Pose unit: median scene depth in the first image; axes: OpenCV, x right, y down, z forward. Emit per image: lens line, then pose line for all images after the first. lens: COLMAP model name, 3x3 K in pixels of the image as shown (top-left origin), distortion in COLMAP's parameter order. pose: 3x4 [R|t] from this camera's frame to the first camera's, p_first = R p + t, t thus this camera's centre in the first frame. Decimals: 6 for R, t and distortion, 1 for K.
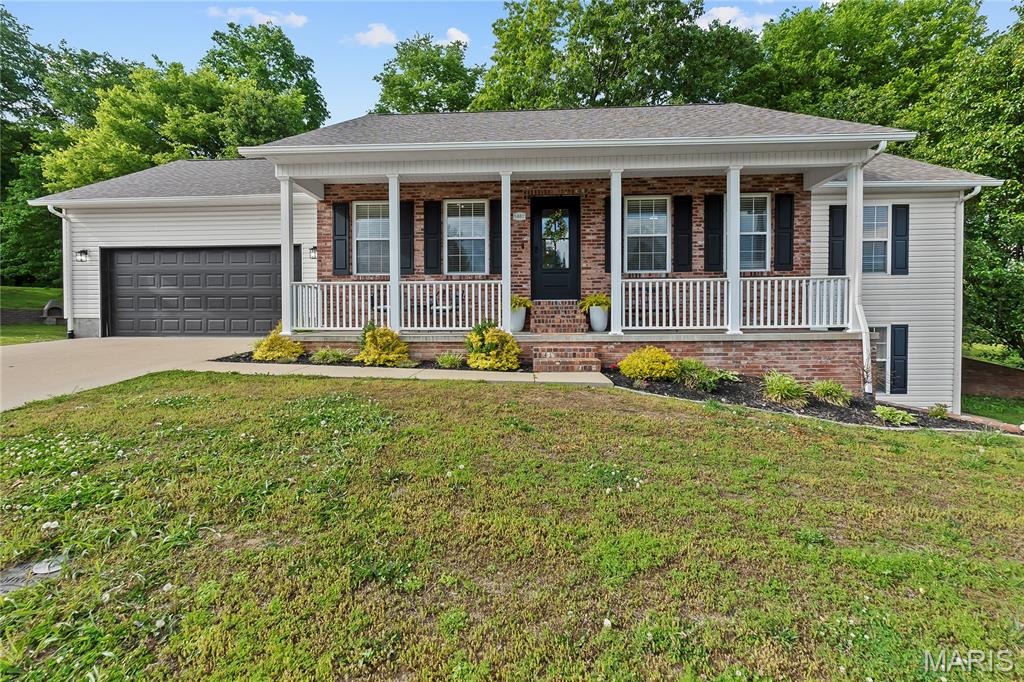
lens RADIAL K [[435.7, 0, 505.9], [0, 435.7, 333.8], [0, 0, 1]] dist [-0.004643, -0.001254]
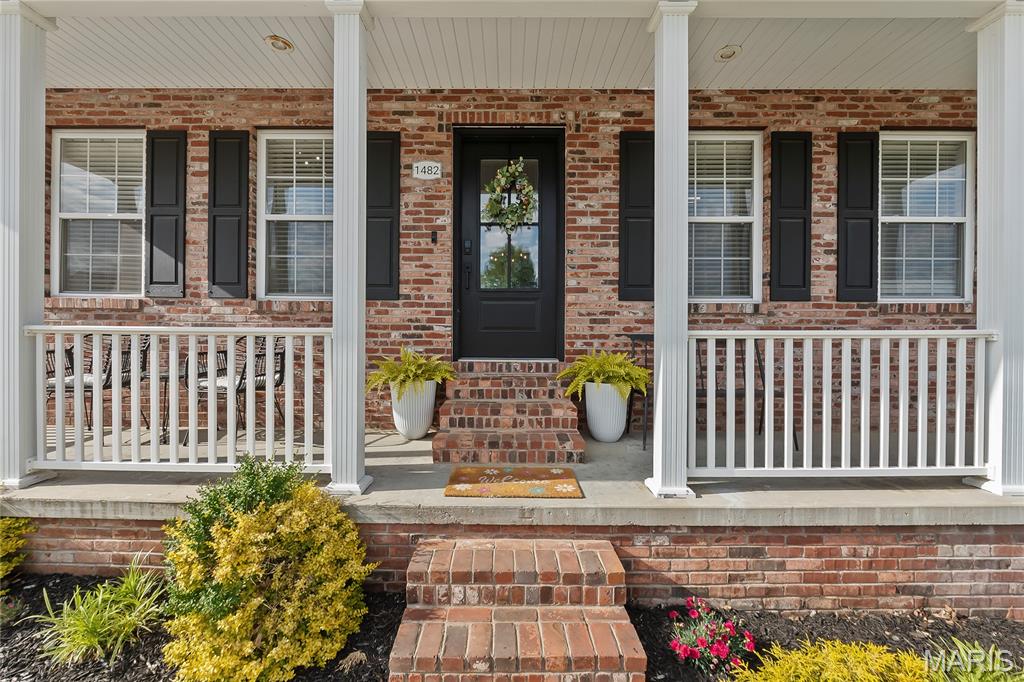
lens RADIAL K [[435.7, 0, 511.6], [0, 435.7, 339.9], [0, 0, 1]] dist [-0.004643, -0.001254]
pose [[0.998125, 0.007606, 0.060730, 0.092485], [-0.006798, 0.999886, -0.013500, -0.094114], [-0.060826, 0.013061, 0.998063, 0.567445]]
